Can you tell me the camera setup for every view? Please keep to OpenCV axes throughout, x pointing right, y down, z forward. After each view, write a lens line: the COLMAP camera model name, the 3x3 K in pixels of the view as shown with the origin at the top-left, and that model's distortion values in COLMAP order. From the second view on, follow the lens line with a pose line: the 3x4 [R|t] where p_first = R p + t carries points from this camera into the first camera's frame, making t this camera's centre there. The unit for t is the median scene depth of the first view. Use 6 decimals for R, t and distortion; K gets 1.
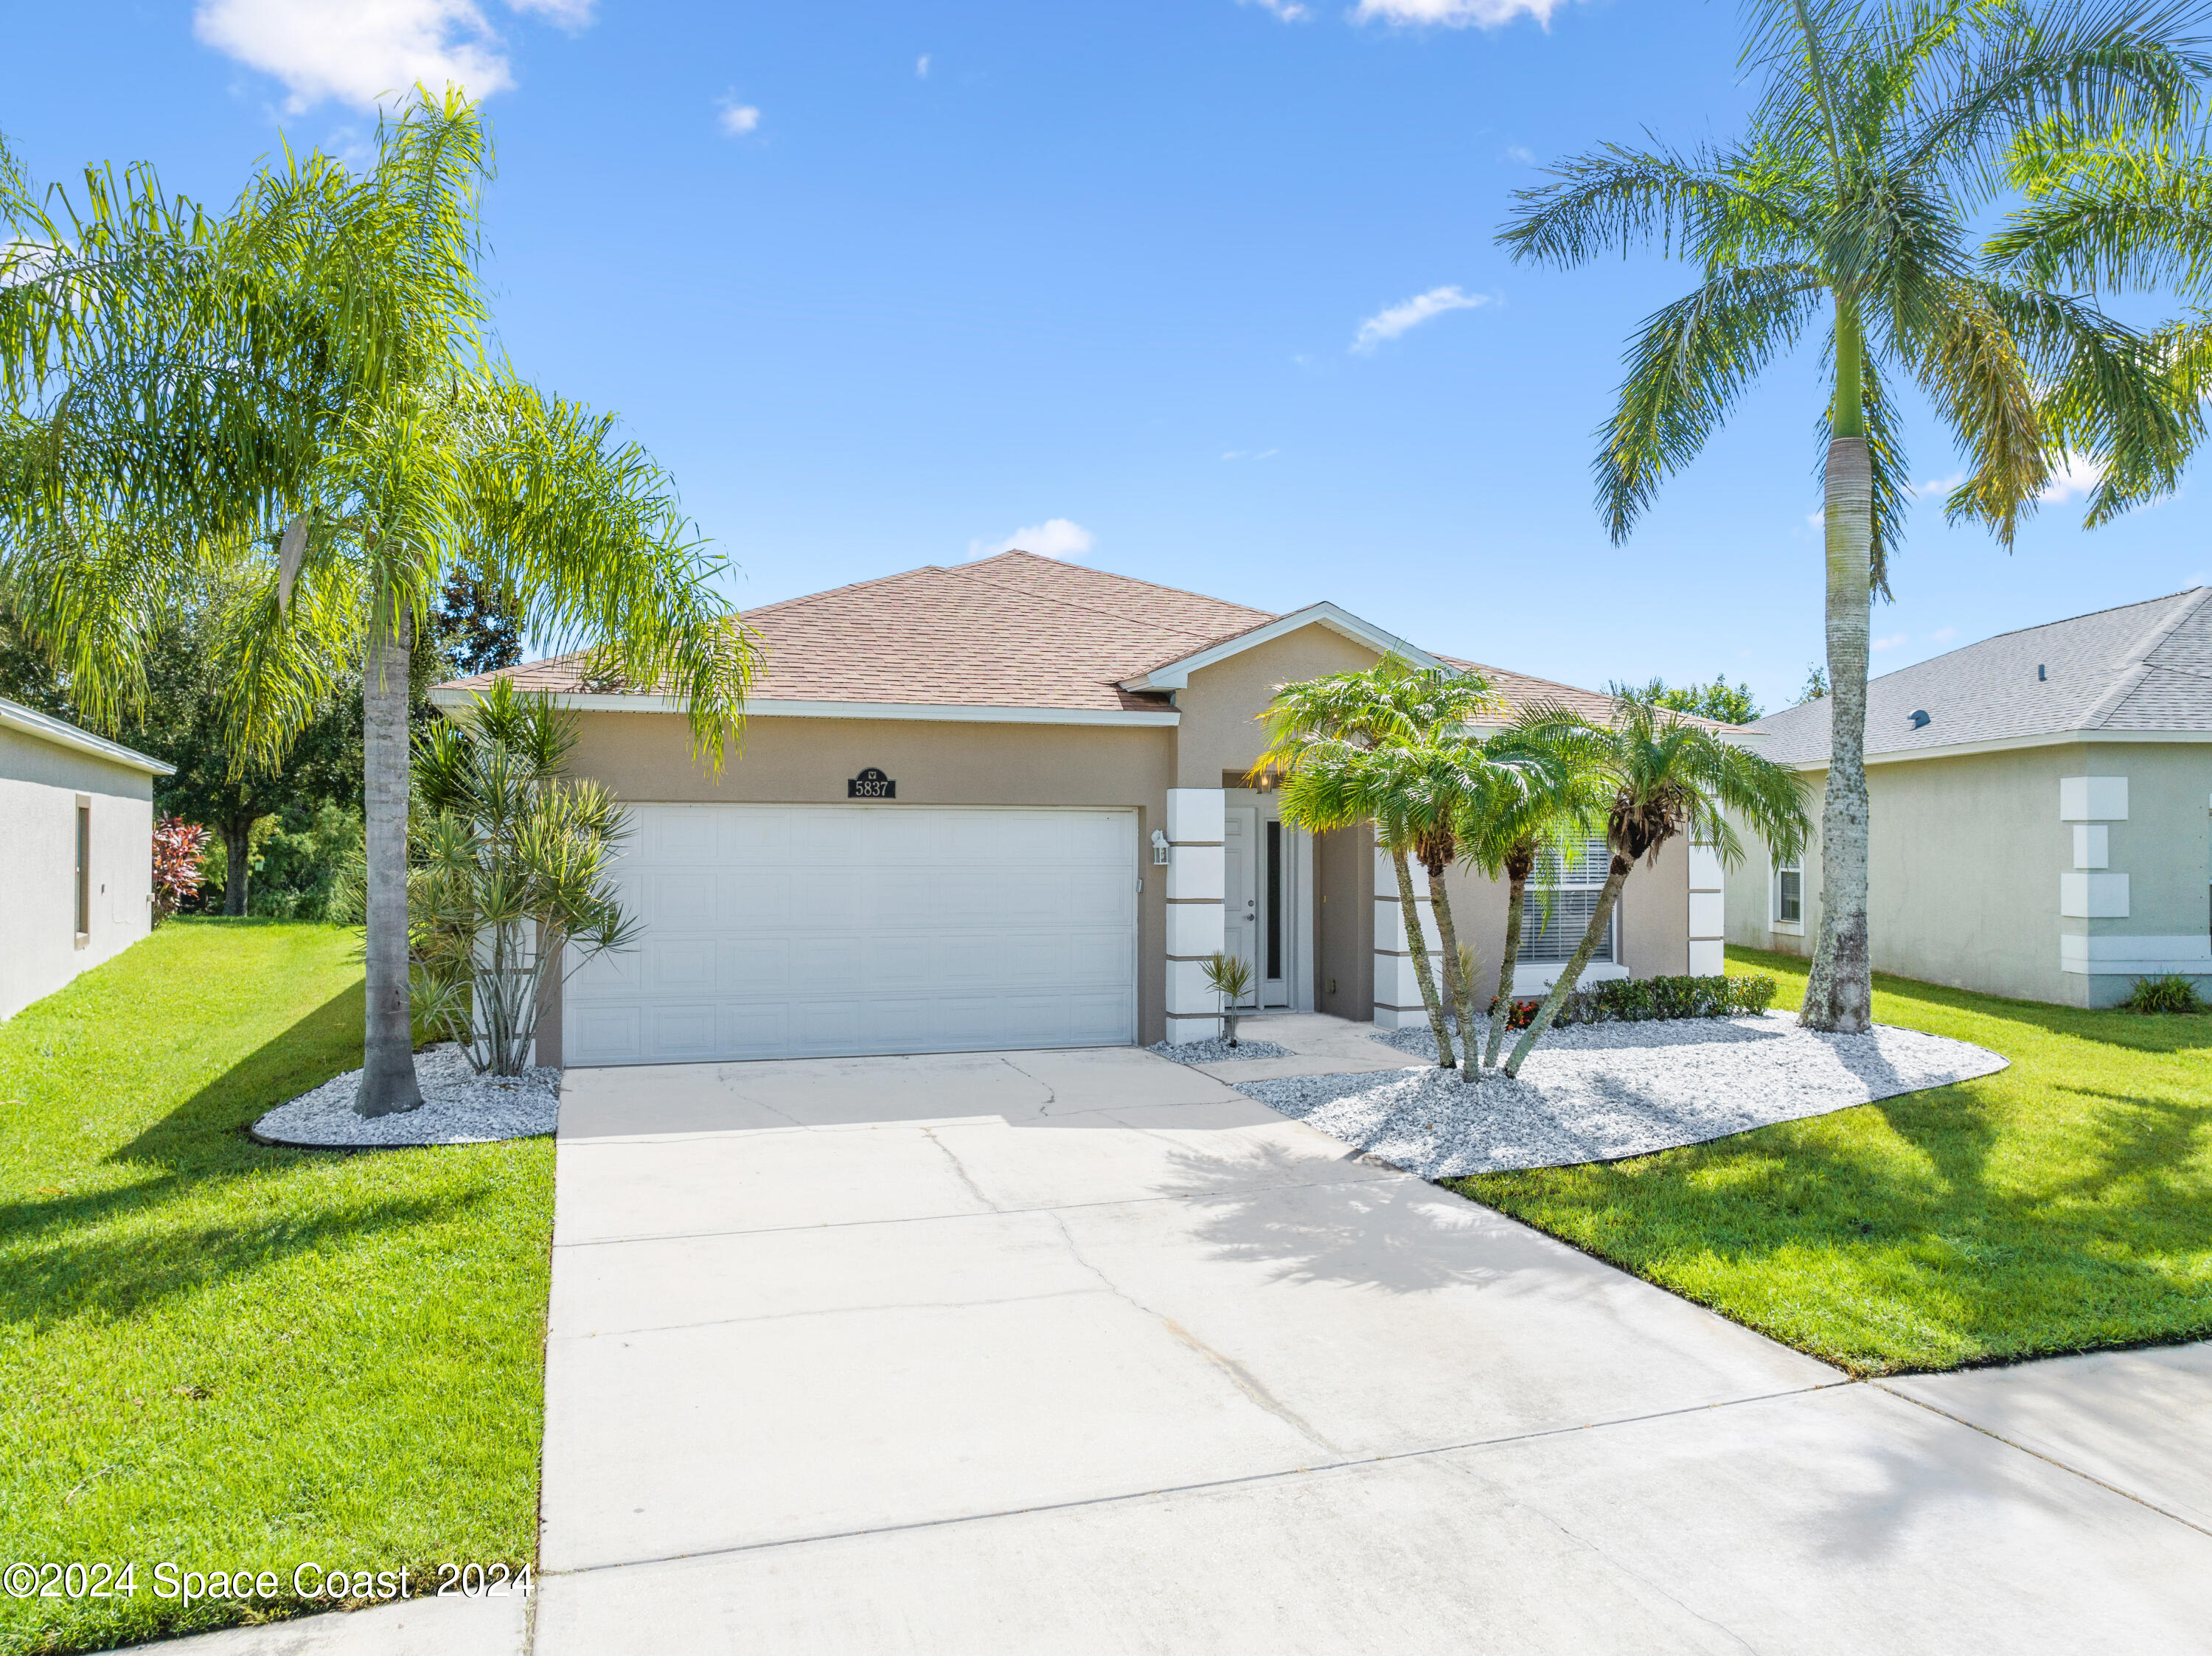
lens RADIAL K [[1559.7, 0, 1116.9], [0, 1559.7, 820.2], [0, 0, 1]] dist [-0.050385, 0.018139]
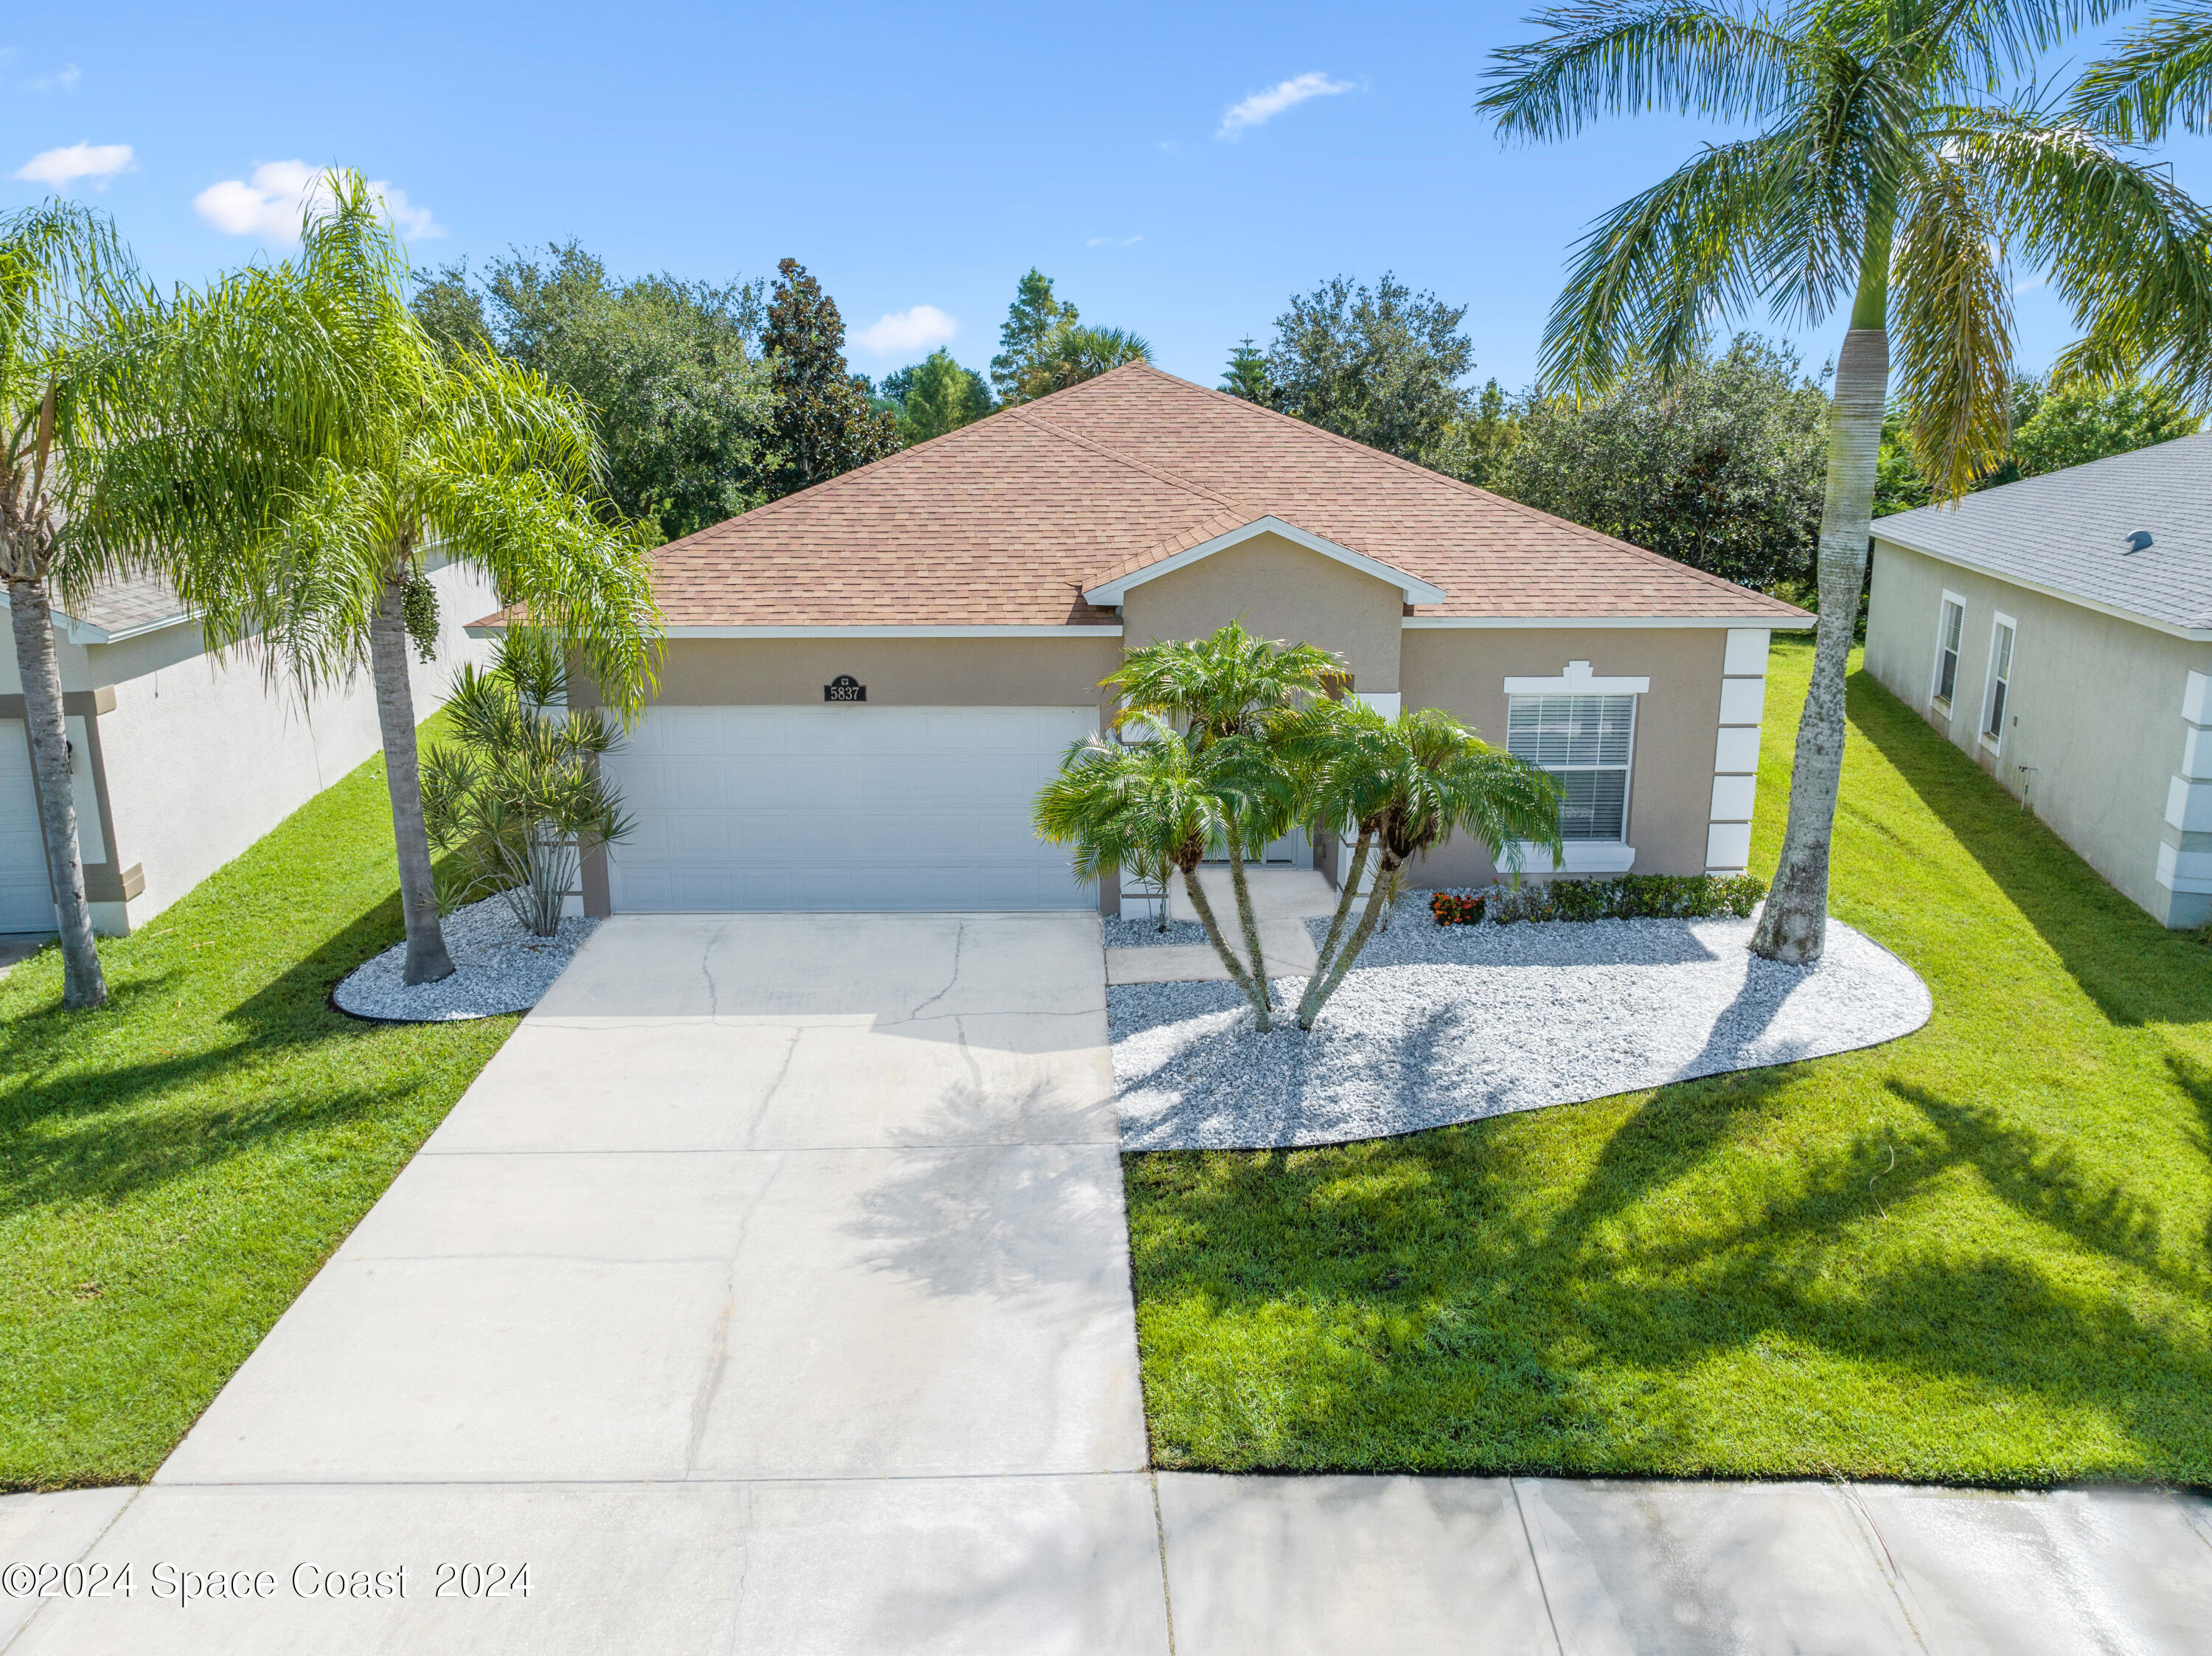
lens RADIAL K [[1559.7, 0, 1116.4], [0, 1559.7, 818.3], [0, 0, 1]] dist [-0.050385, 0.018139]
pose [[0.956215, 0.068829, -0.284455, 0.361015], [0.004082, 0.968721, 0.248120, -0.212019], [0.292636, -0.238417, 0.926025, -0.019767]]
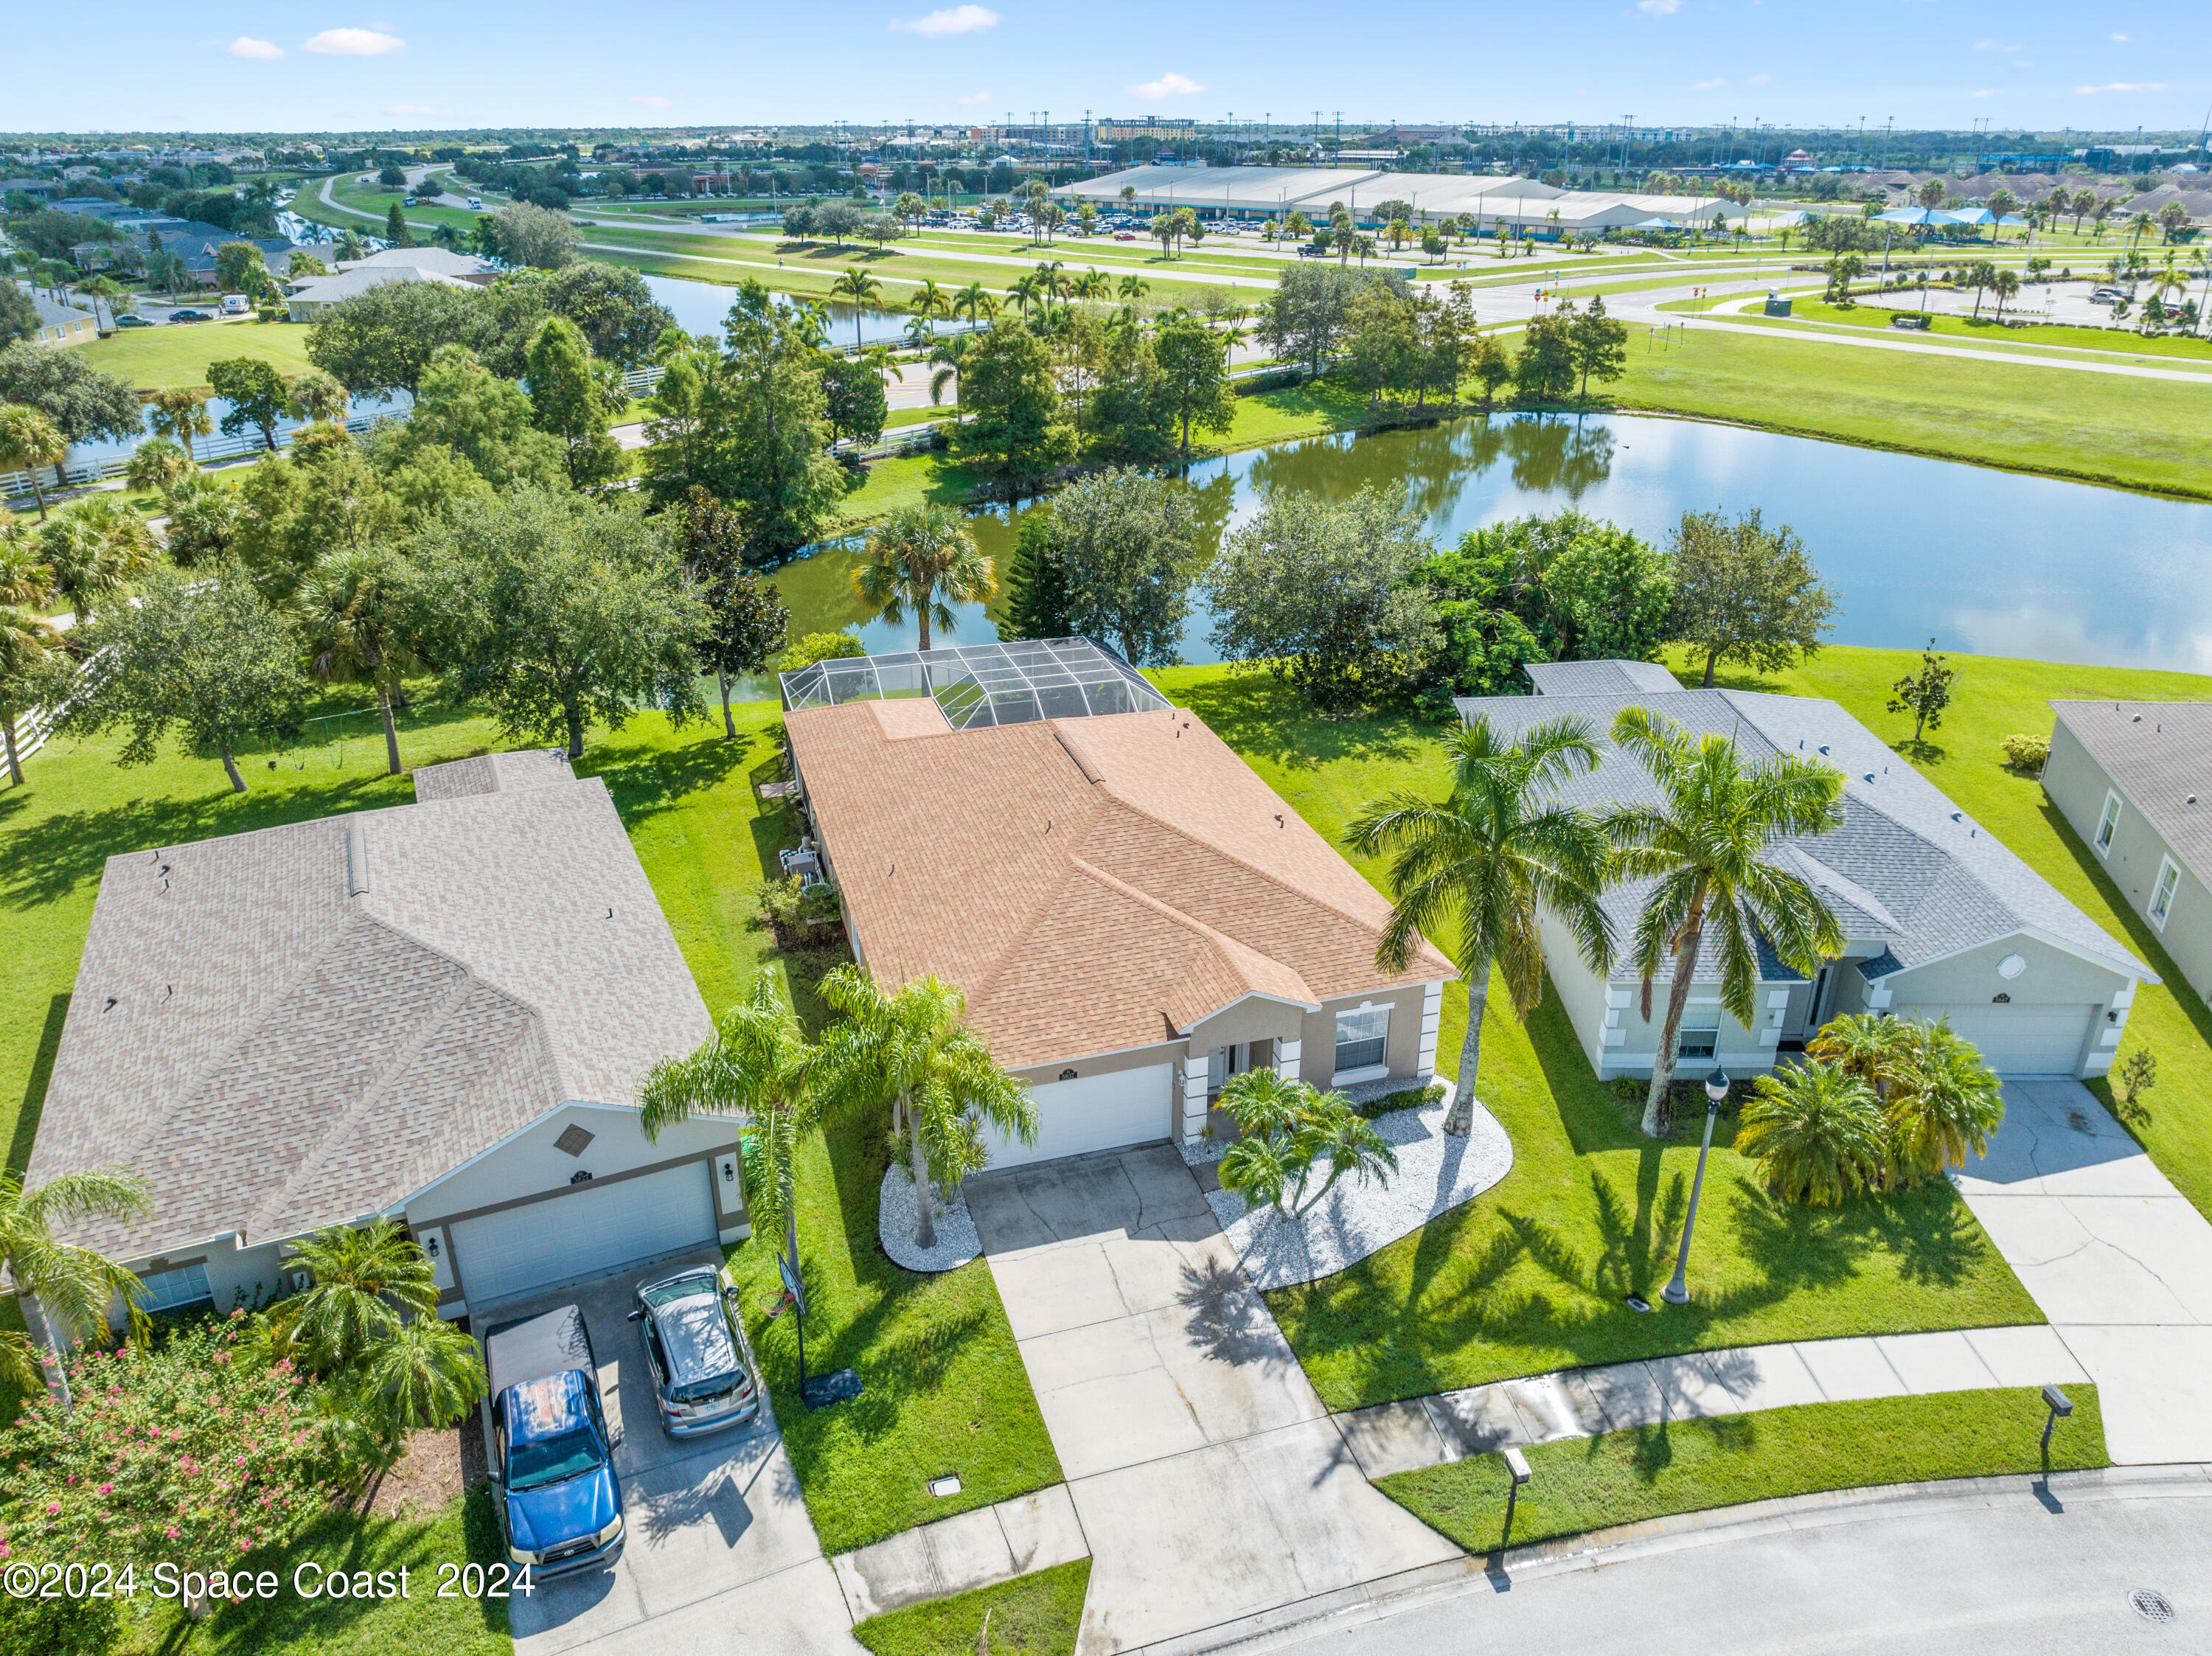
lens RADIAL K [[1559.7, 0, 1120.4], [0, 1559.7, 815.5], [0, 0, 1]] dist [-0.050385, 0.018139]
pose [[0.999797, 0.008292, -0.018341, -0.028627], [0.000183, 0.907415, 0.420235, -1.467594], [0.020128, -0.420153, 0.907230, -1.122378]]
